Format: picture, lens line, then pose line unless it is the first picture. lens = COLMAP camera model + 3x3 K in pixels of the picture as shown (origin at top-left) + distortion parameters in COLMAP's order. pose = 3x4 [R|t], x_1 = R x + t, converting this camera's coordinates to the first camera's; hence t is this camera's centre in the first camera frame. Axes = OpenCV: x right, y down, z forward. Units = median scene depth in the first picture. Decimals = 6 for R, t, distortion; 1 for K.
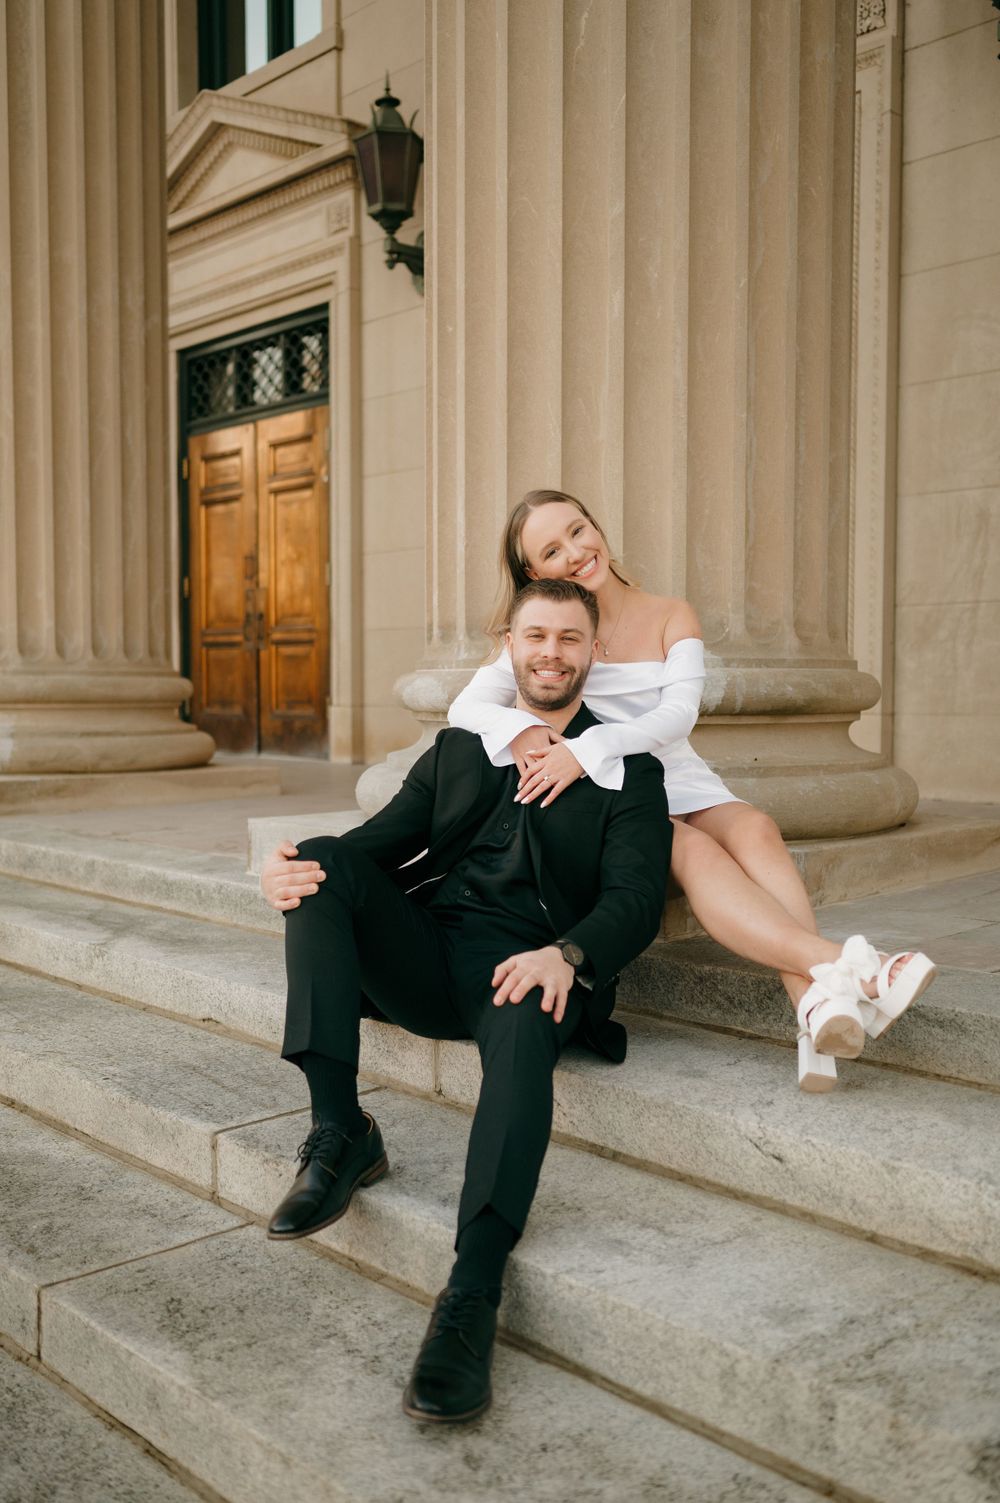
lens RADIAL K [[1577.6, 0, 493.1], [0, 1577.6, 749.4], [0, 0, 1]] dist [-0.001699, 0.001753]
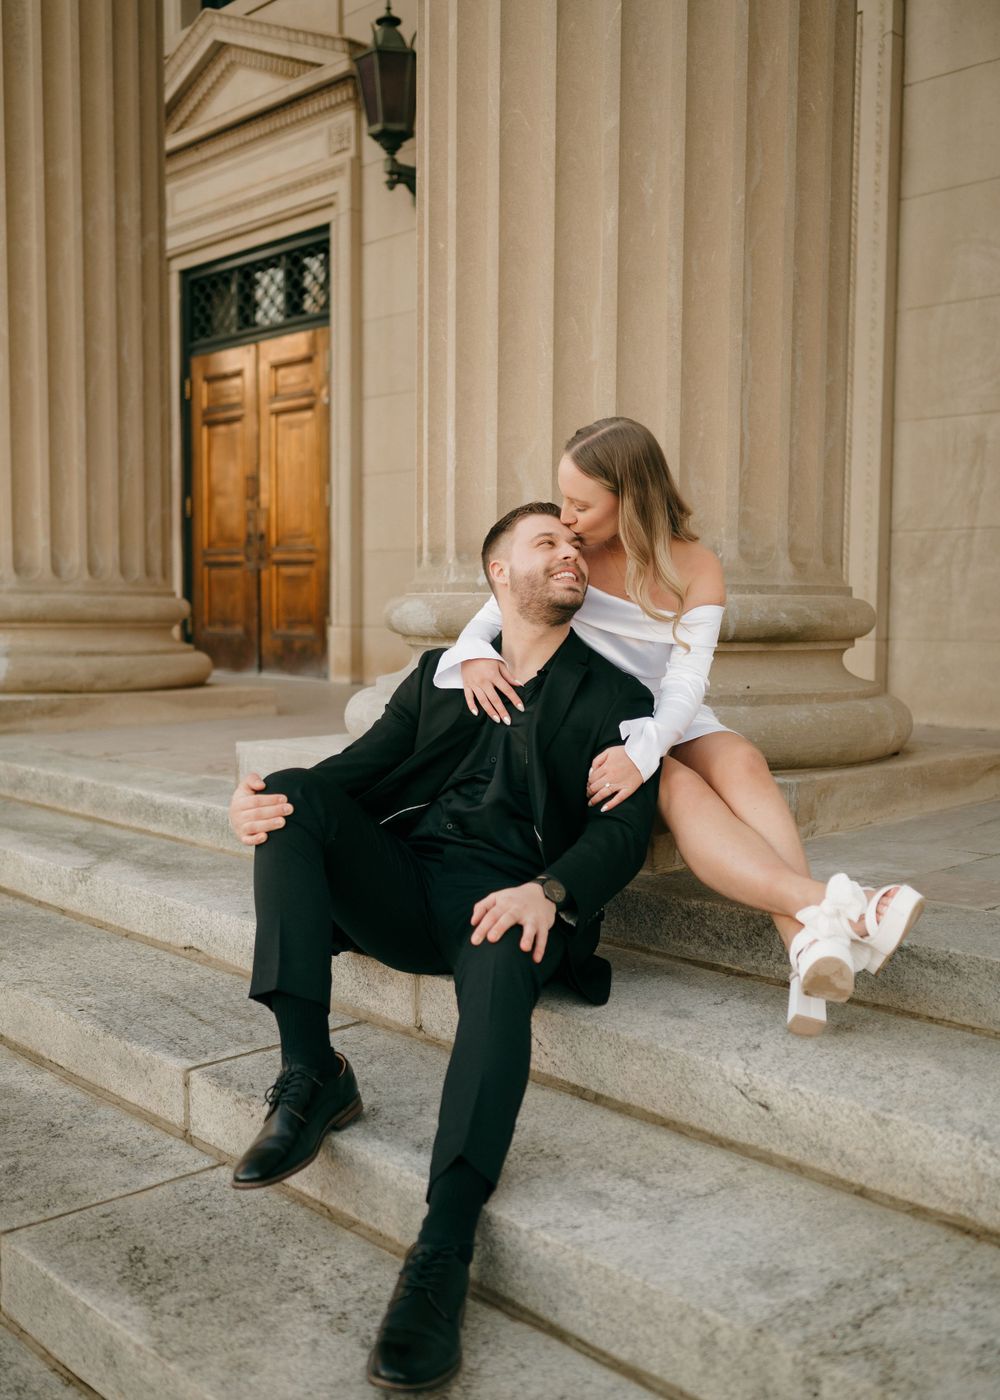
lens RADIAL K [[1559.2, 0, 500.0], [0, 1559.2, 700.0], [0, 0, 1]] dist [-0.000721, -0.000627]
pose [[0.999960, 0.007062, 0.005458, 0.009328], [-0.007165, 0.999791, 0.019166, -0.004661], [-0.005321, -0.019204, 0.999801, 0.040744]]
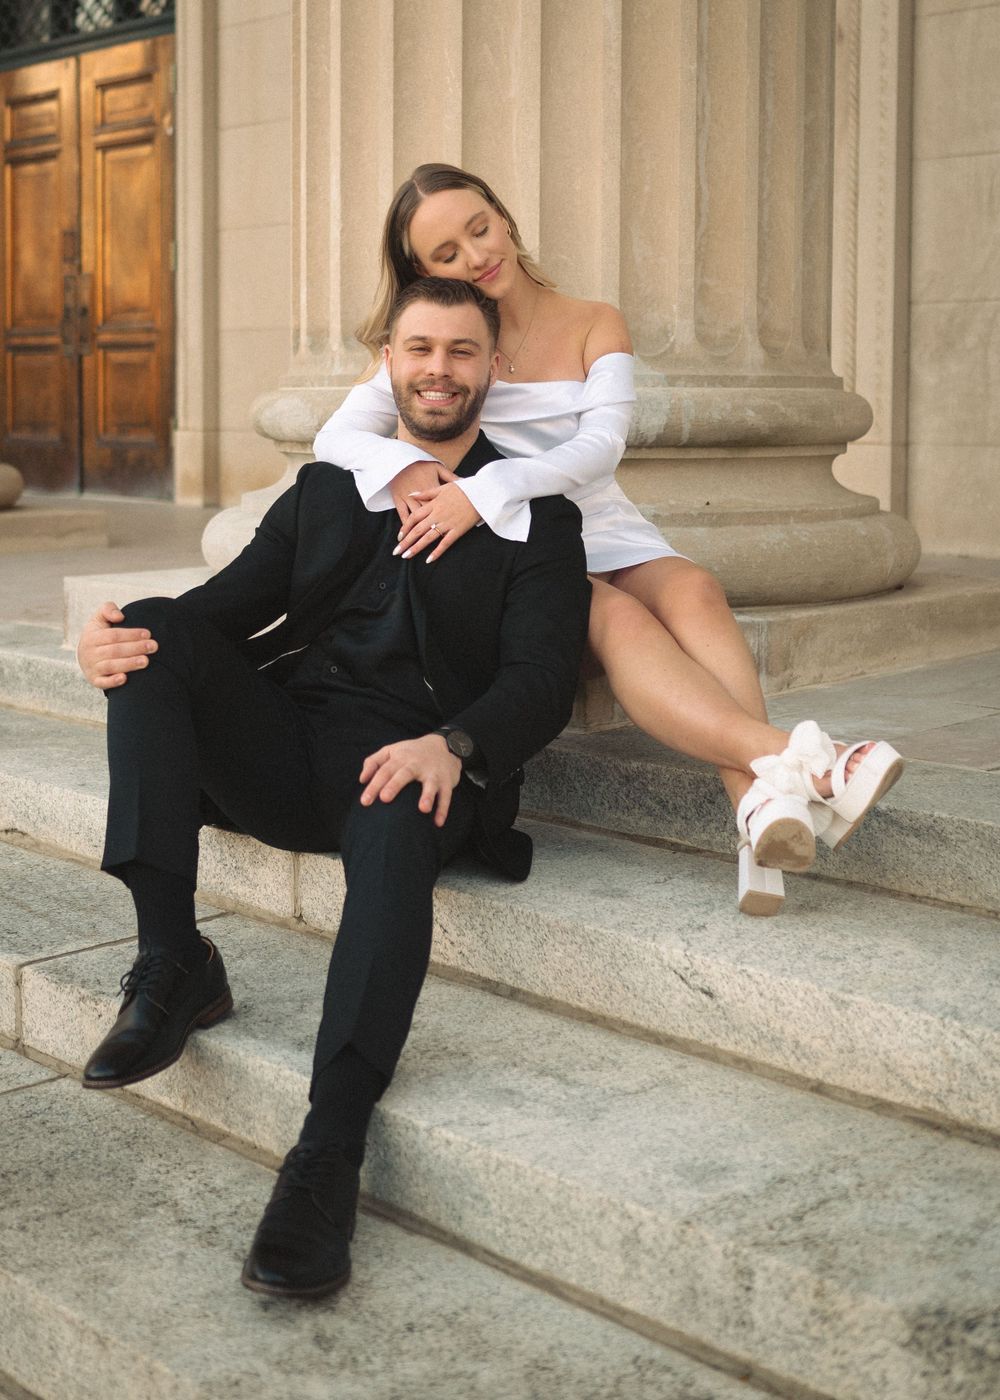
lens RADIAL K [[2089.4, 0, 375.4], [0, 2089.4, 487.8], [0, 0, 1]] dist [-0.006499, 0.015033]
pose [[0.999968, 0.003018, -0.007469, 0.012306], [-0.003019, 0.999995, -0.000110, -0.001224], [0.007469, 0.000133, 0.999972, -0.063428]]
